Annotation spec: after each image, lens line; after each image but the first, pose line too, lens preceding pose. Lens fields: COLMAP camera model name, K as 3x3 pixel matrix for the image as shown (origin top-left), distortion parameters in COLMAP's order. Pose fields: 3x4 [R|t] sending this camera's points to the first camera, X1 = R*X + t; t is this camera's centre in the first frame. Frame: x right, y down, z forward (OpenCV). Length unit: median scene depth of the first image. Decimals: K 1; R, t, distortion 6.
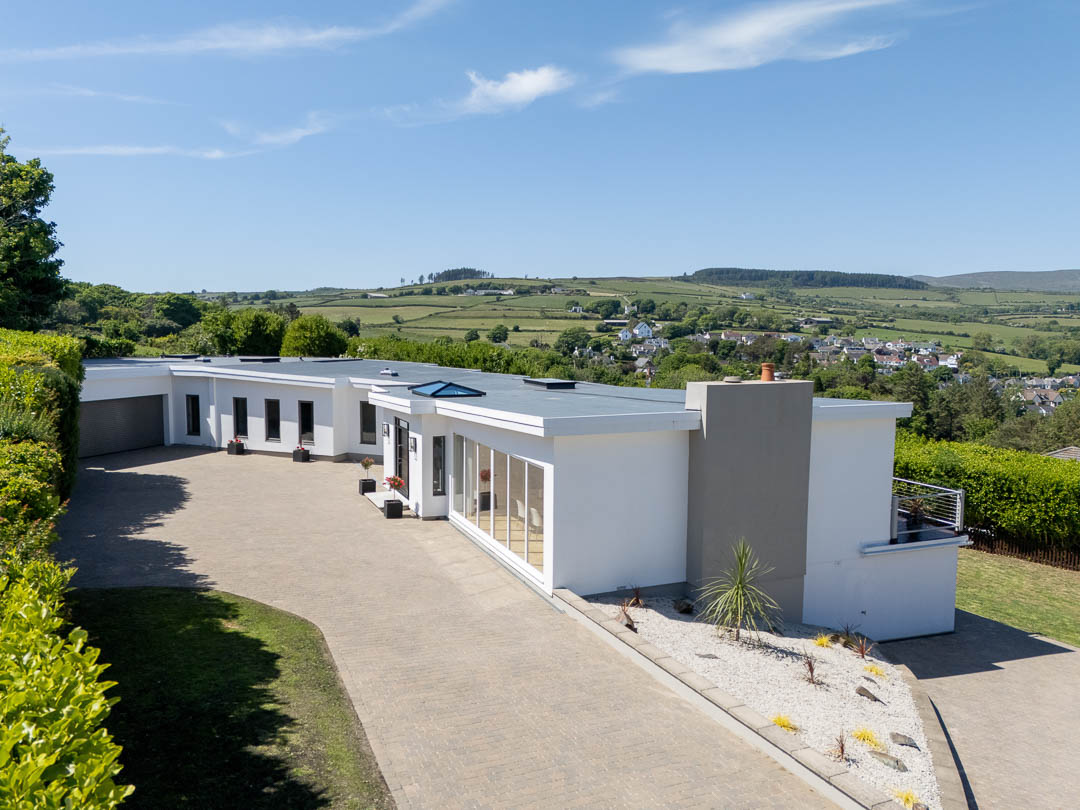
lens RADIAL K [[794.3, 0, 538.4], [0, 794.3, 405.9], [0, 0, 1]] dist [0.078221, -0.072398]
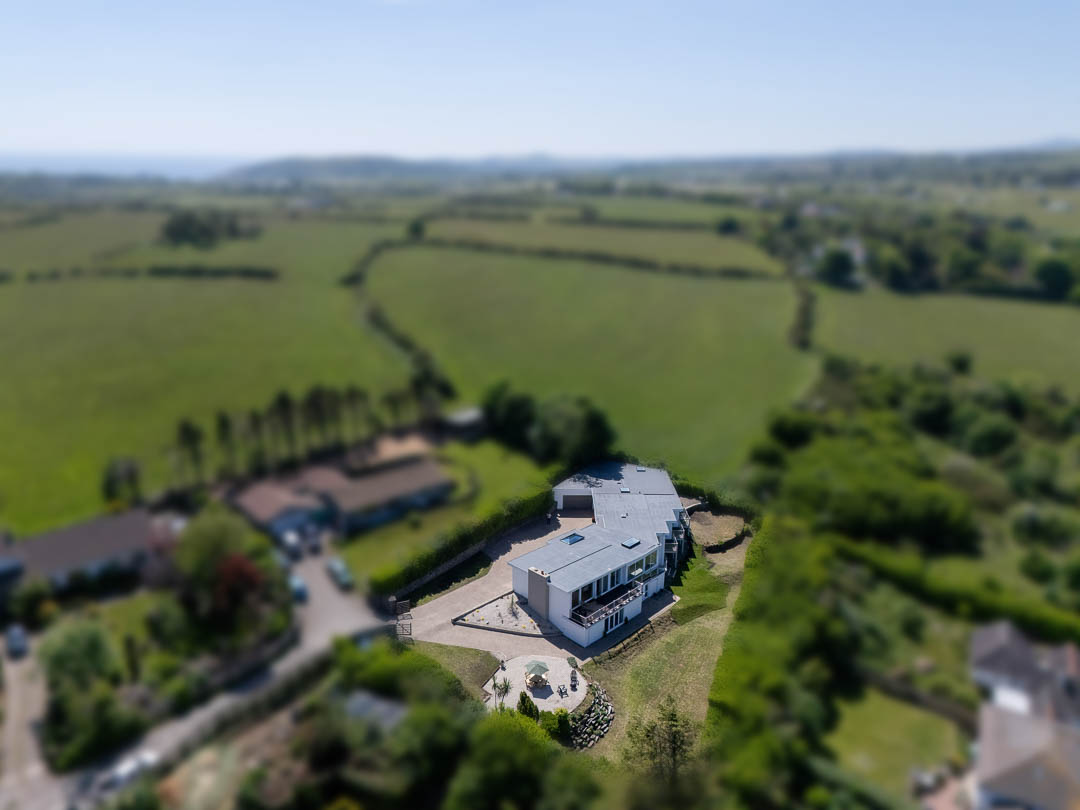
lens RADIAL K [[794.3, 0, 537.2], [0, 794.3, 405.7], [0, 0, 1]] dist [0.078221, -0.072398]
pose [[0.385379, 0.263571, -0.884315, 0.289407], [-0.089764, 0.964502, 0.248352, -0.149088], [0.918382, -0.016330, 0.395358, -0.066542]]
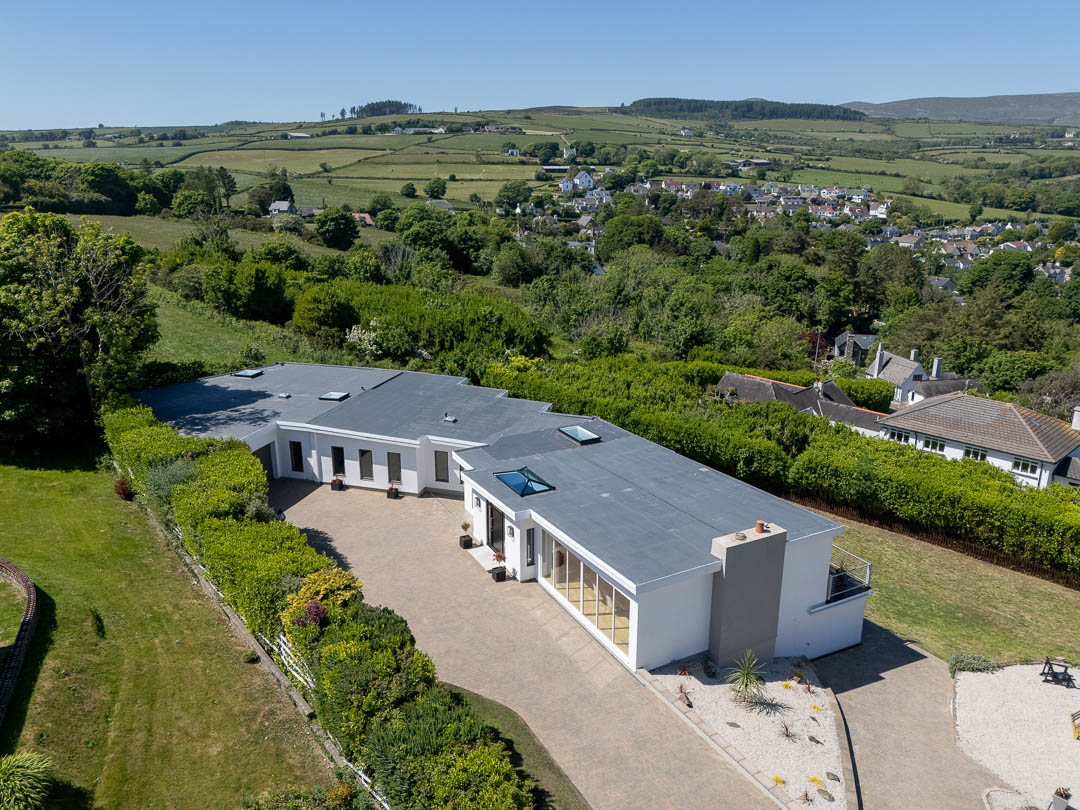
lens RADIAL K [[794.3, 0, 538.7], [0, 794.3, 412.5], [0, 0, 1]] dist [0.078221, -0.072398]
pose [[0.996458, -0.036098, 0.075949, -0.017616], [0.019633, 0.978084, 0.207285, -0.039167], [-0.081767, -0.205059, 0.975328, -0.032070]]
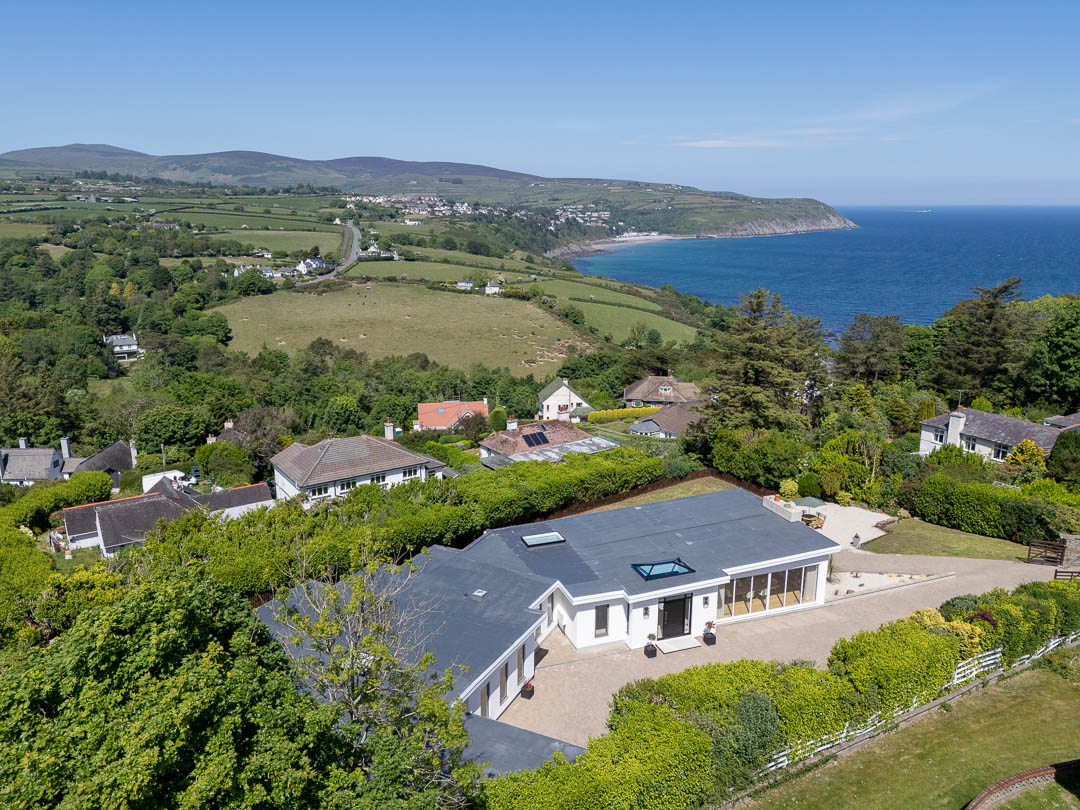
lens RADIAL K [[794.3, 0, 537.9], [0, 794.3, 420.5], [0, 0, 1]] dist [0.078221, -0.072398]
pose [[0.066720, -0.277918, 0.958285, -0.149334], [0.095093, 0.957824, 0.271163, -0.071788], [-0.993230, 0.073034, 0.090335, 0.099141]]
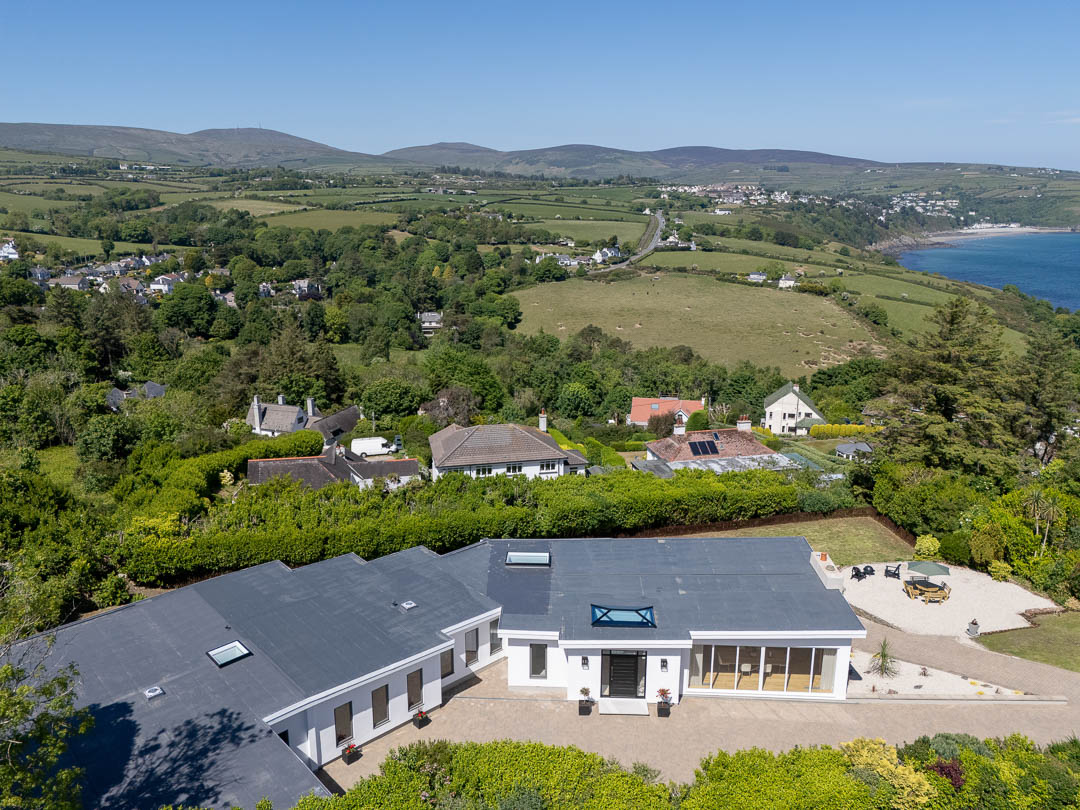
lens RADIAL K [[794.3, 0, 537.4], [0, 794.3, 415.4], [0, 0, 1]] dist [0.078221, -0.072398]
pose [[0.438349, -0.257058, 0.861261, -0.120777], [0.091323, 0.966009, 0.241842, -0.066174], [-0.894153, -0.027358, 0.446925, 0.046285]]
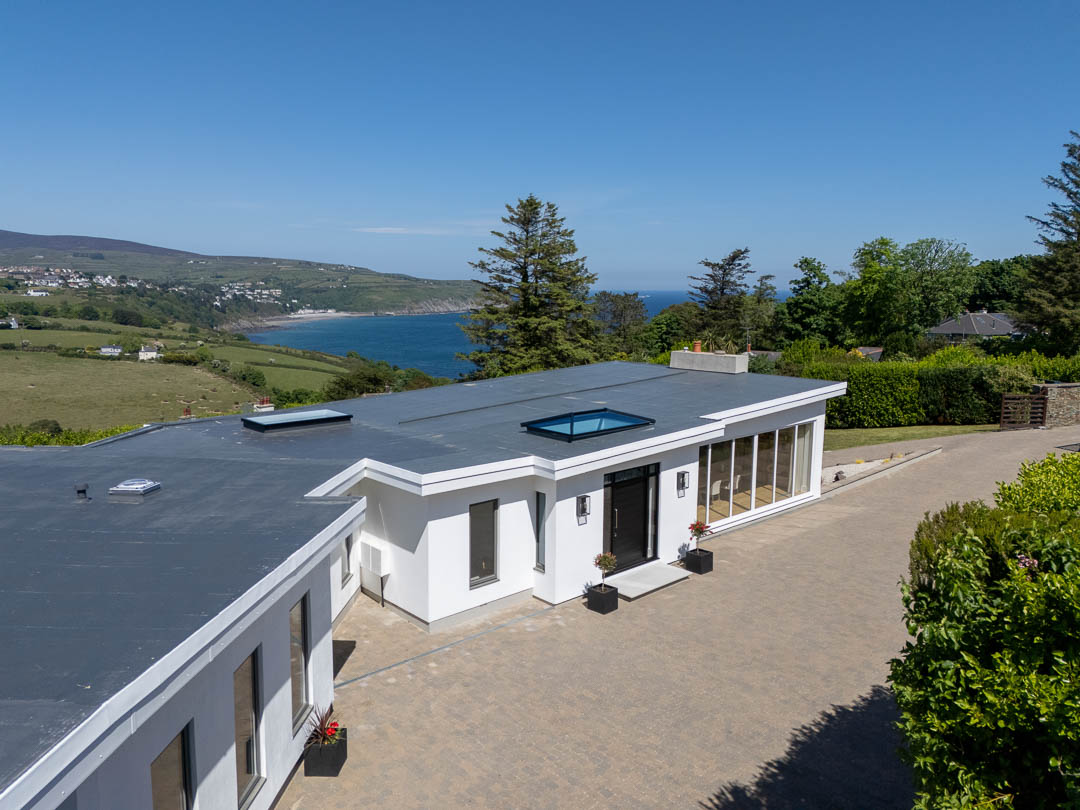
lens RADIAL K [[794.3, 0, 541.6], [0, 794.3, 404.0], [0, 0, 1]] dist [0.078221, -0.072398]
pose [[-0.326324, -0.152999, 0.932794, -0.073145], [0.082172, 0.978486, 0.189240, -0.016615], [-0.941680, 0.138404, -0.306731, 0.115983]]
